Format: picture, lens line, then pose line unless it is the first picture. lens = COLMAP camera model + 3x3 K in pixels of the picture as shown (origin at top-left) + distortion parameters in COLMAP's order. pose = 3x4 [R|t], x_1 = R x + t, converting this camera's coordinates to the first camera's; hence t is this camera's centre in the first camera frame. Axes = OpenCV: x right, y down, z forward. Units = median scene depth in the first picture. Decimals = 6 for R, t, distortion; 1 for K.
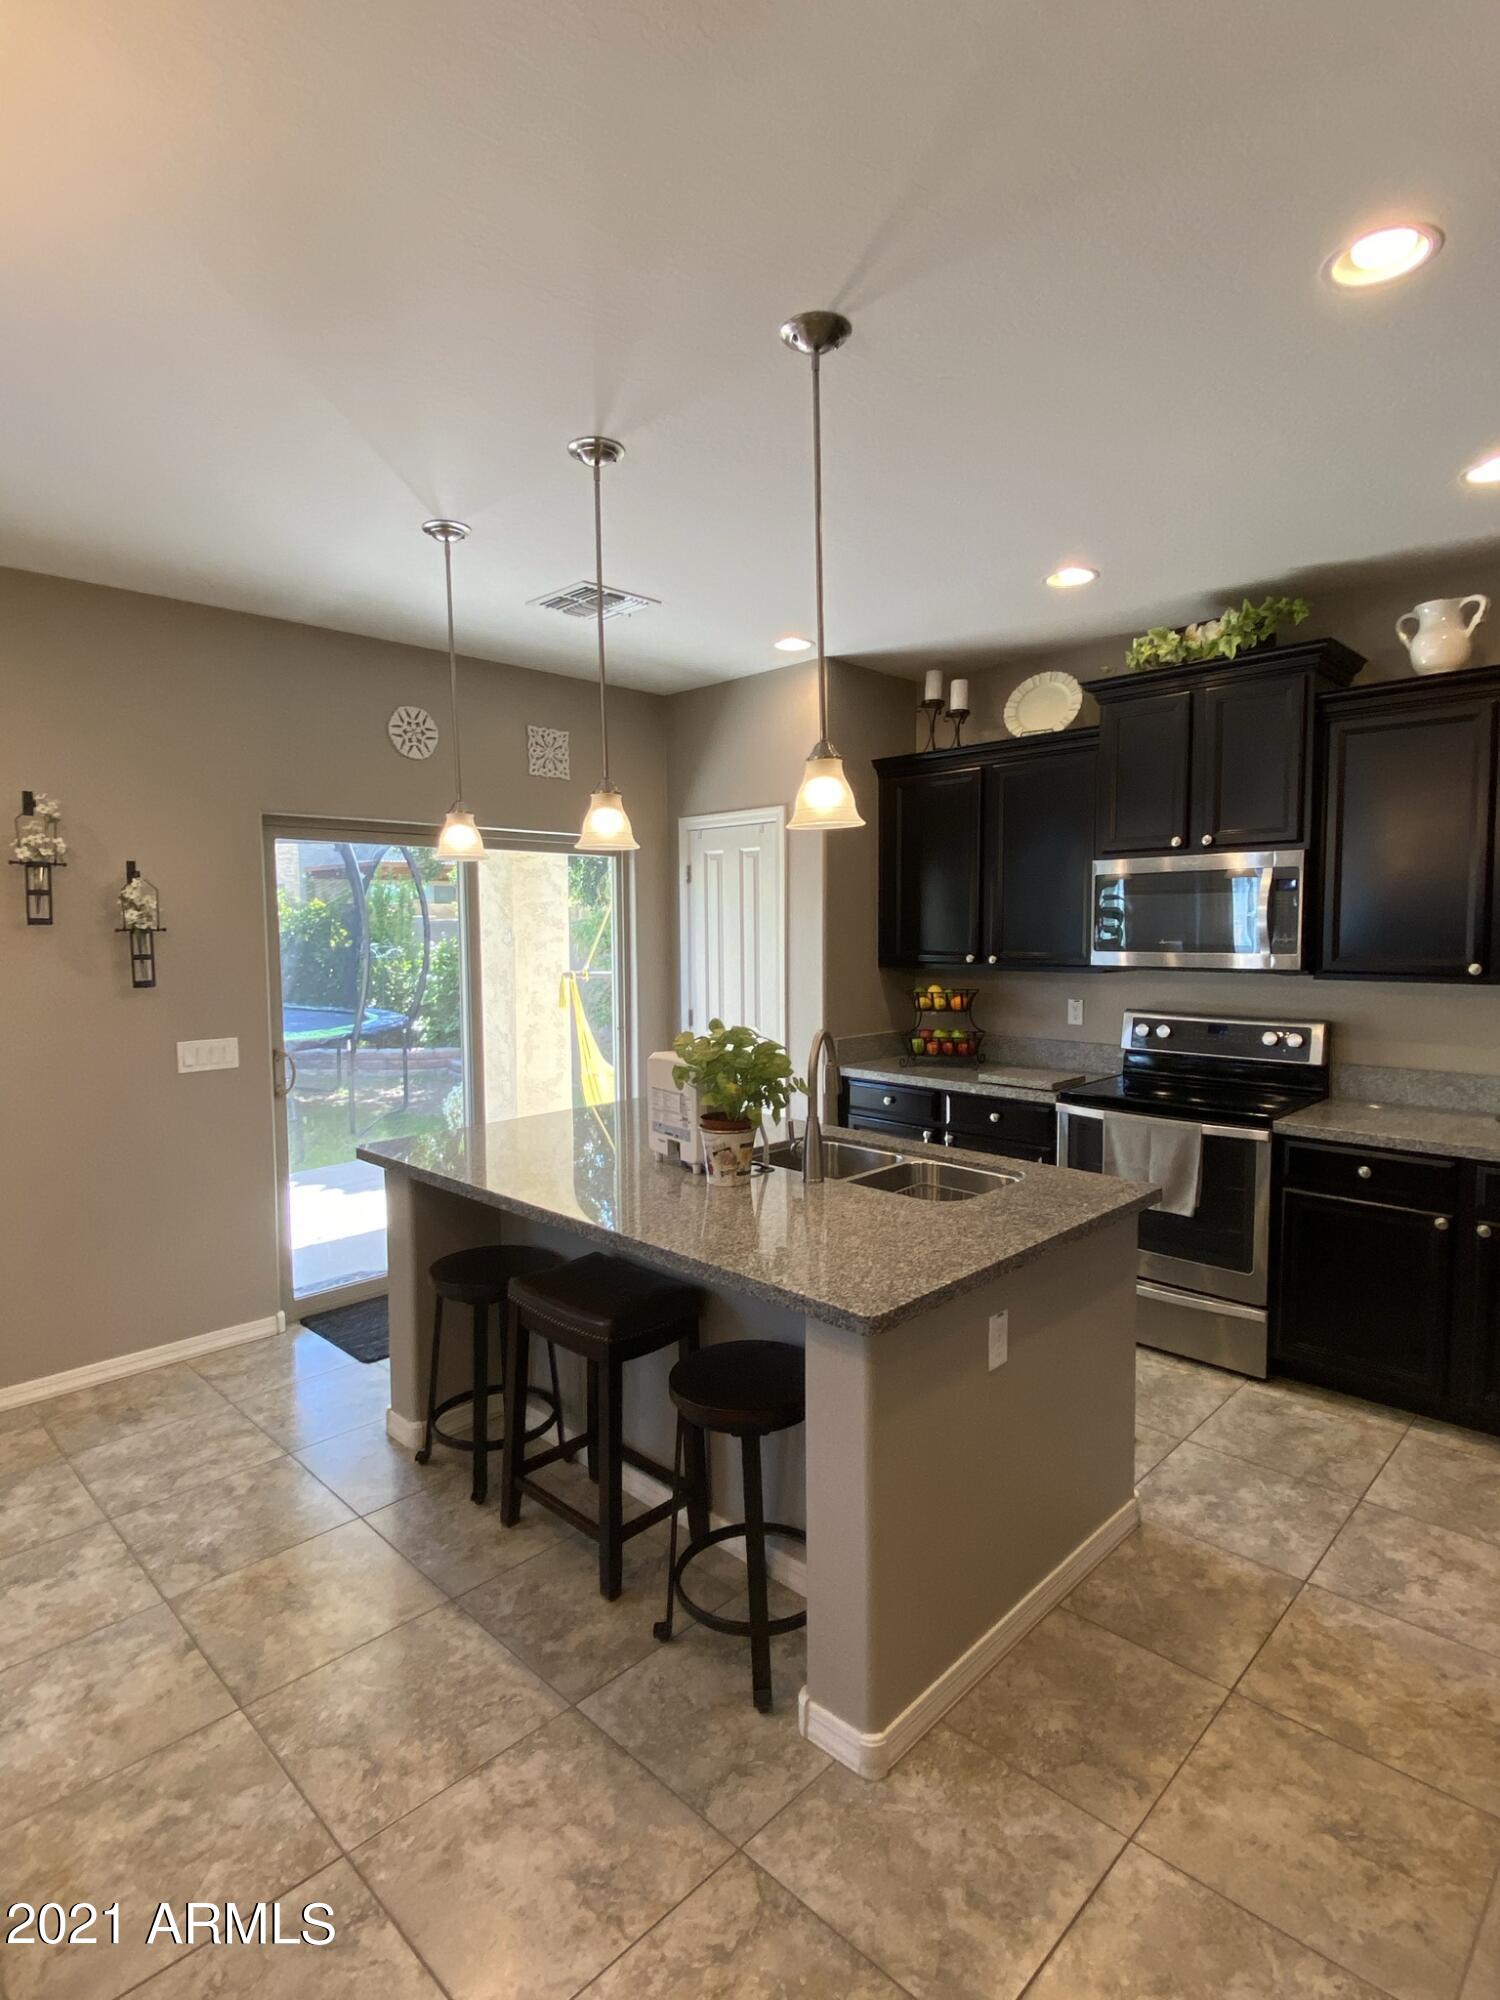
lens RADIAL K [[1023.9, 0, 750.0], [0, 1023.9, 998.5], [0, 0, 1]] dist [0.046639, -0.029222]
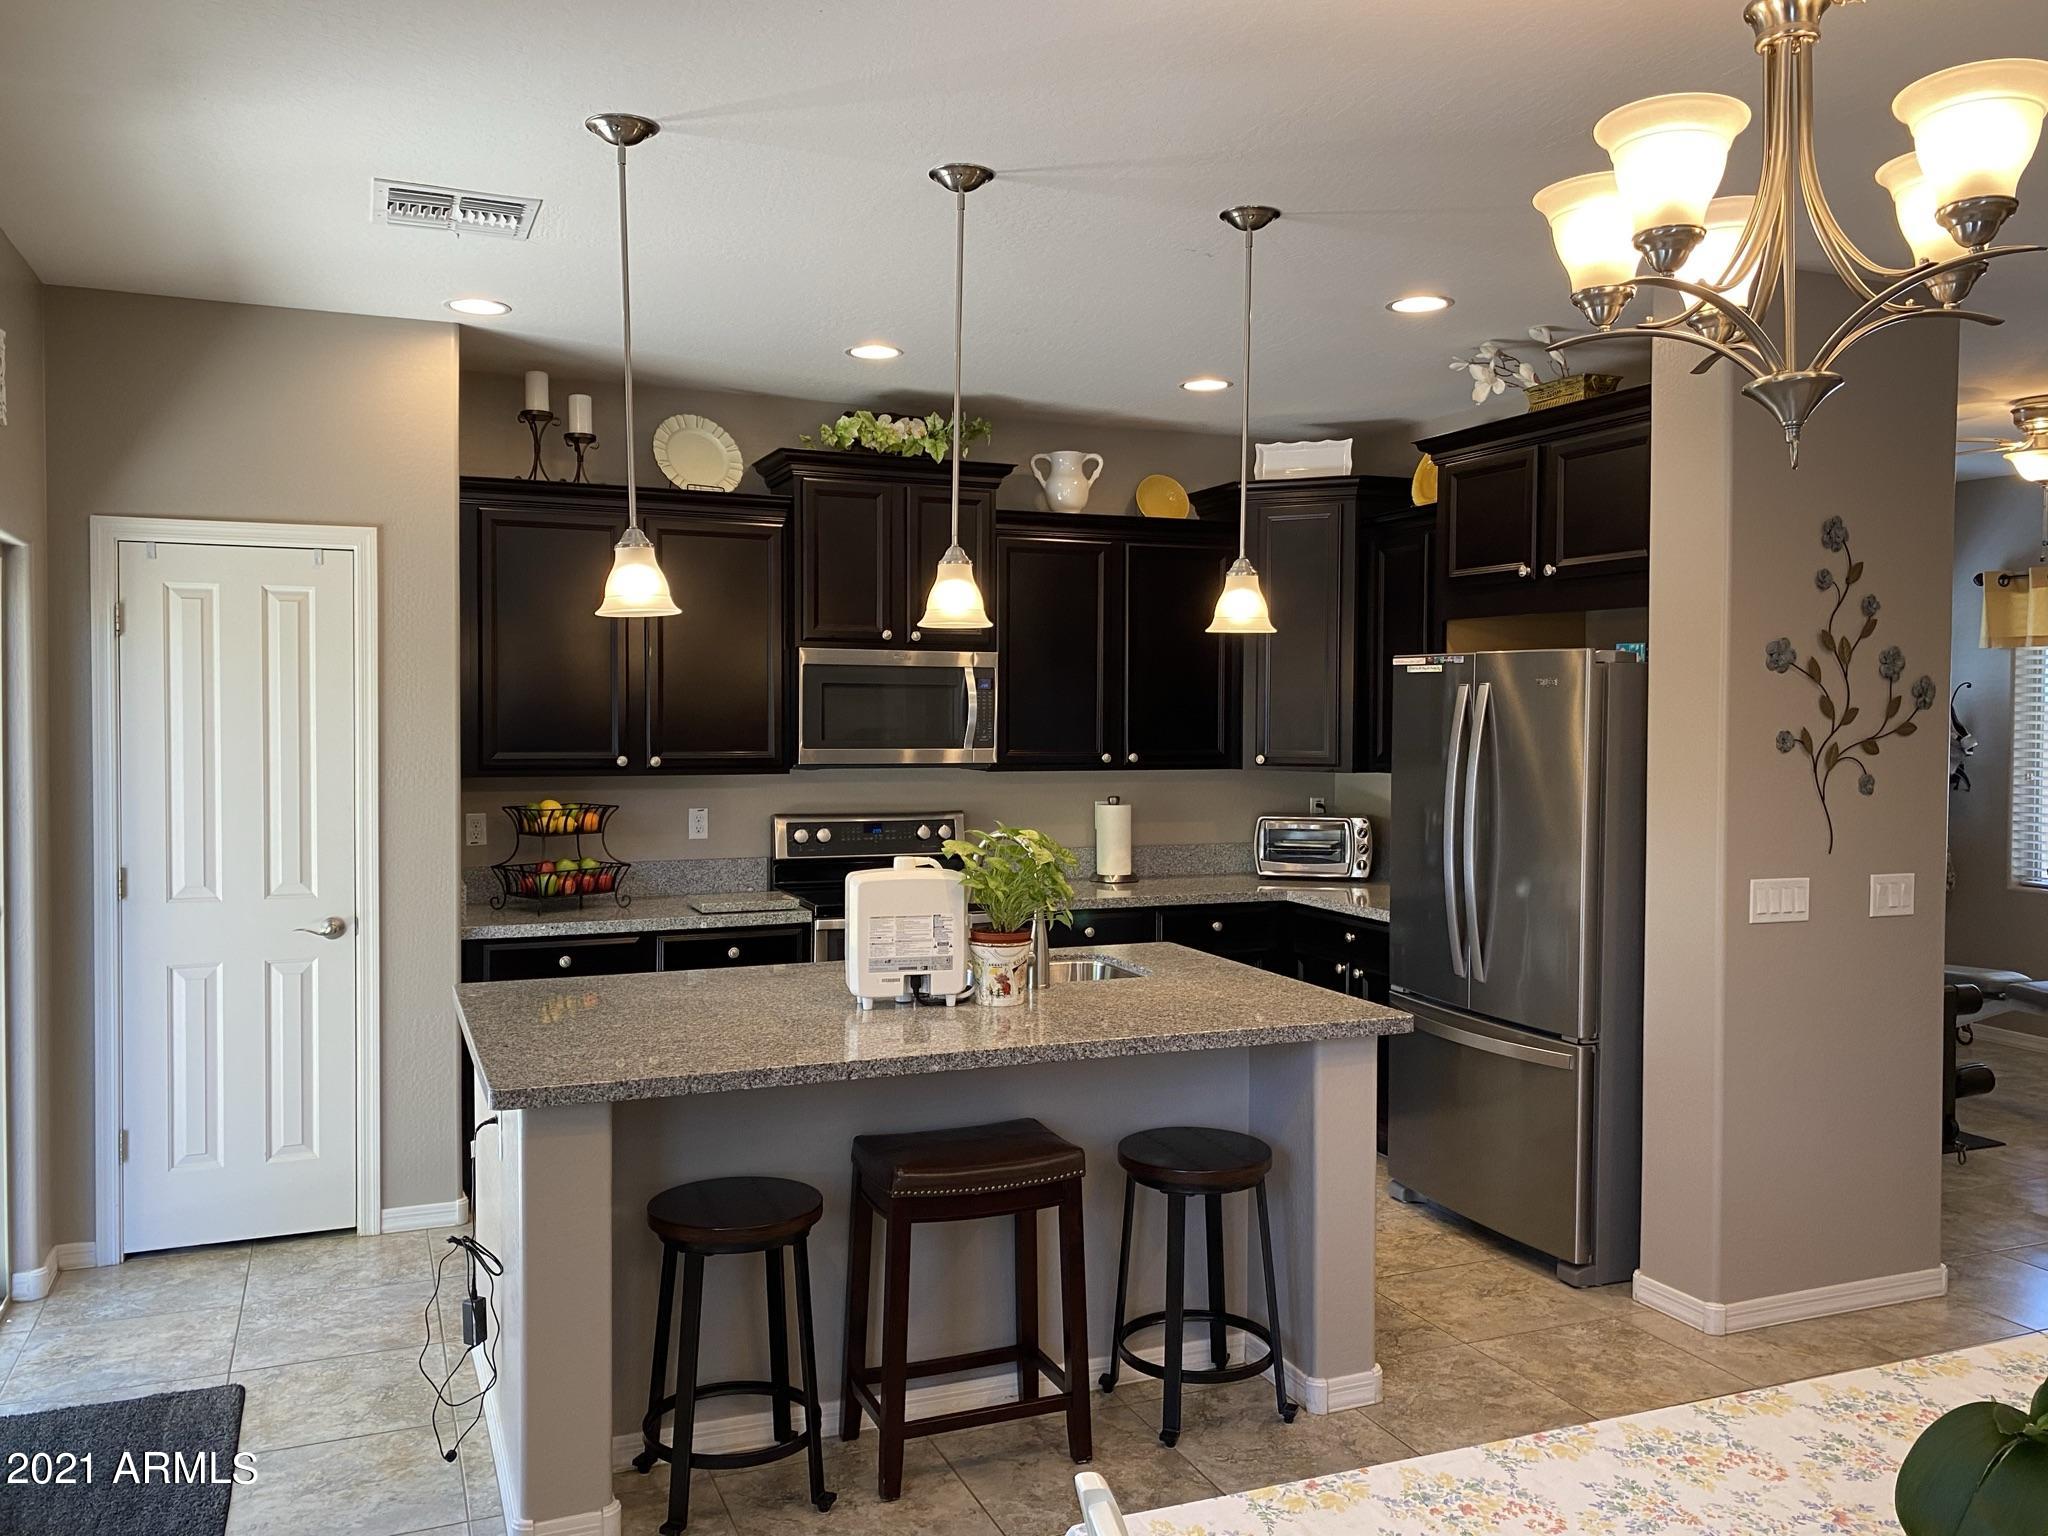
lens RADIAL K [[1614.3, 0, 1024.9], [0, 1614.3, 768.5], [0, 0, 1]] dist [0.066027, -0.033479]
pose [[0.396567, -0.022046, 0.917741, -0.921383], [0.058145, 0.998307, -0.001144, -0.017028], [-0.916162, 0.053816, 0.397178, 0.284693]]
